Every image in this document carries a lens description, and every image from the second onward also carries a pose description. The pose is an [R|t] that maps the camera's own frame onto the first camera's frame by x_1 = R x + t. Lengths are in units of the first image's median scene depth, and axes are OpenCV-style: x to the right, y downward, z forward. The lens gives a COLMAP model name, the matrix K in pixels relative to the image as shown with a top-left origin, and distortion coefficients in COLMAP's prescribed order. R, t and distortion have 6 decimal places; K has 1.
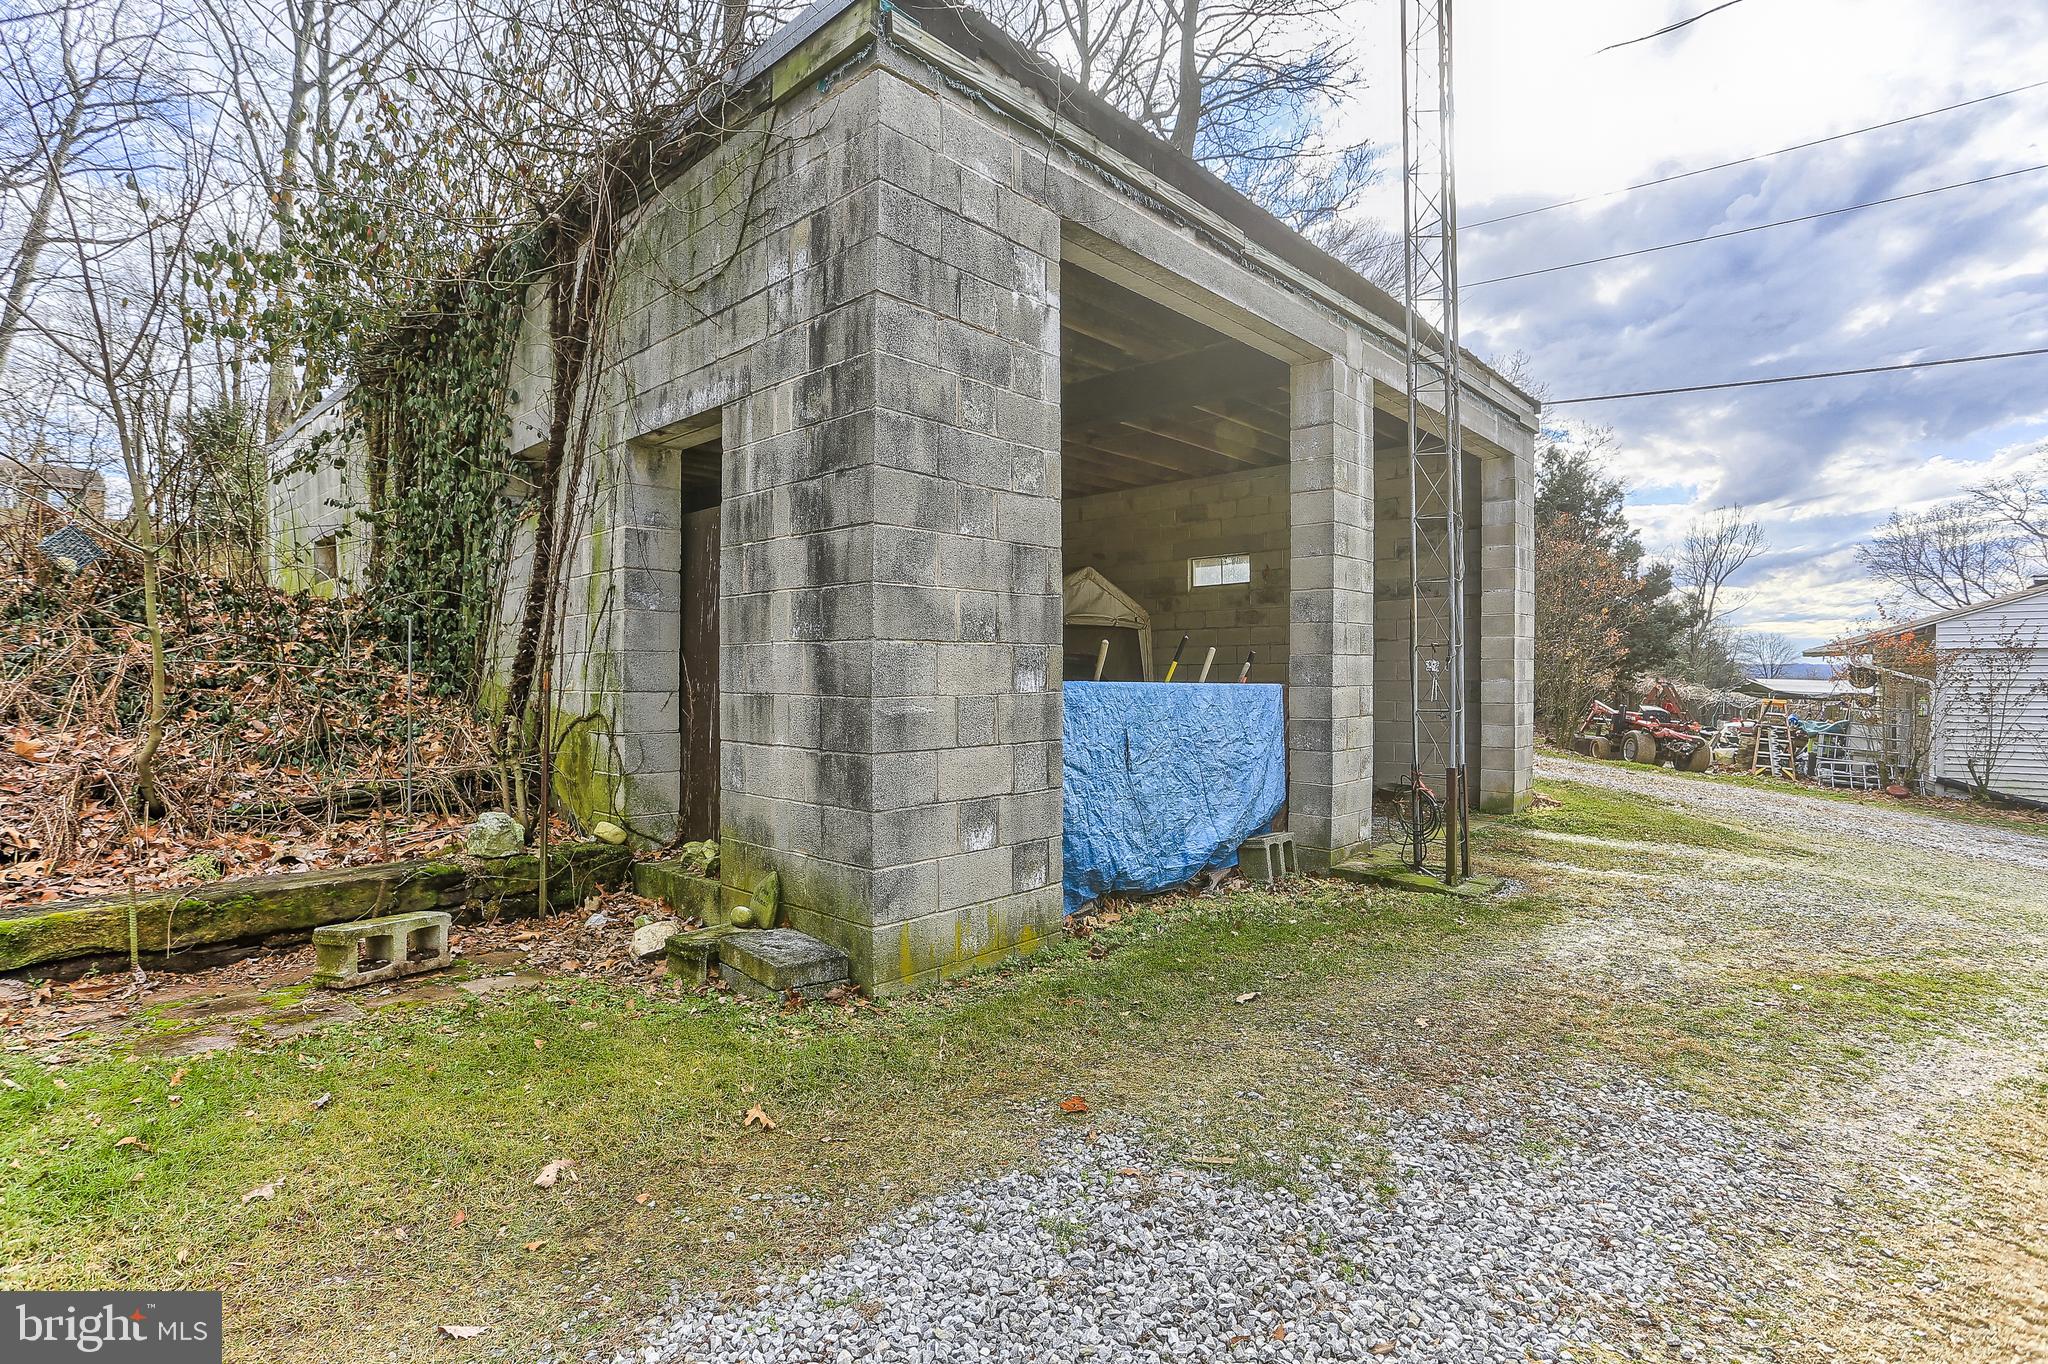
lens RADIAL K [[1011.4, 0, 1020.1], [0, 1011.4, 669.6], [0, 0, 1]] dist [-0.001490, -0.000053]
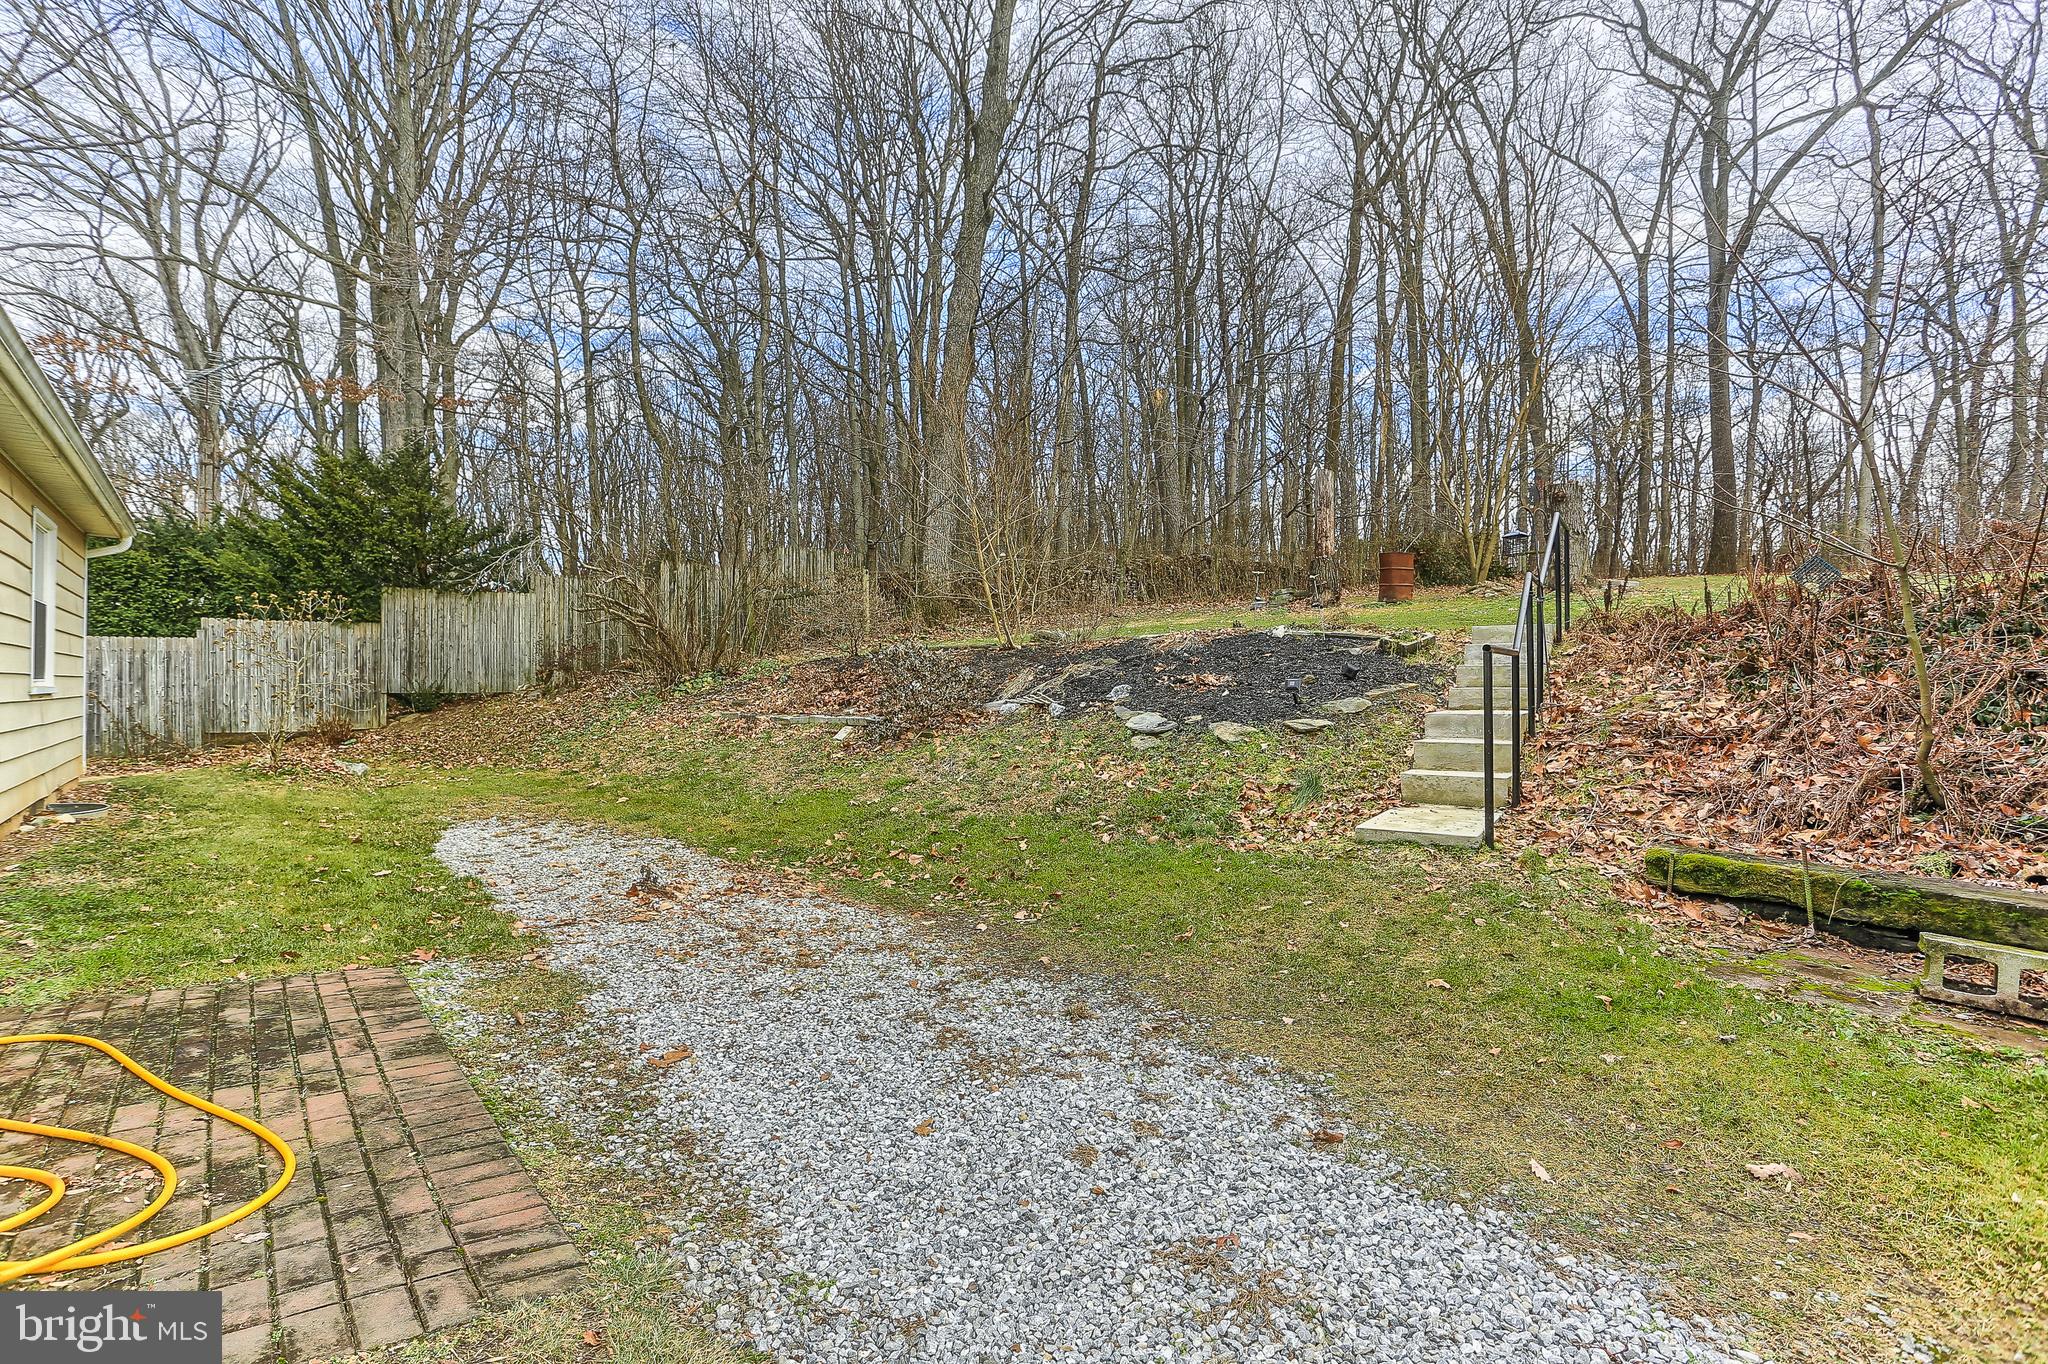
lens RADIAL K [[1011.4, 0, 1020.1], [0, 1011.4, 669.6], [0, 0, 1]] dist [-0.001490, -0.000053]
pose [[-0.230347, -0.003809, -0.973101, 0.510112], [-0.006533, 0.999976, -0.002368, 0.001341], [0.973087, 0.005812, -0.230366, 0.362196]]
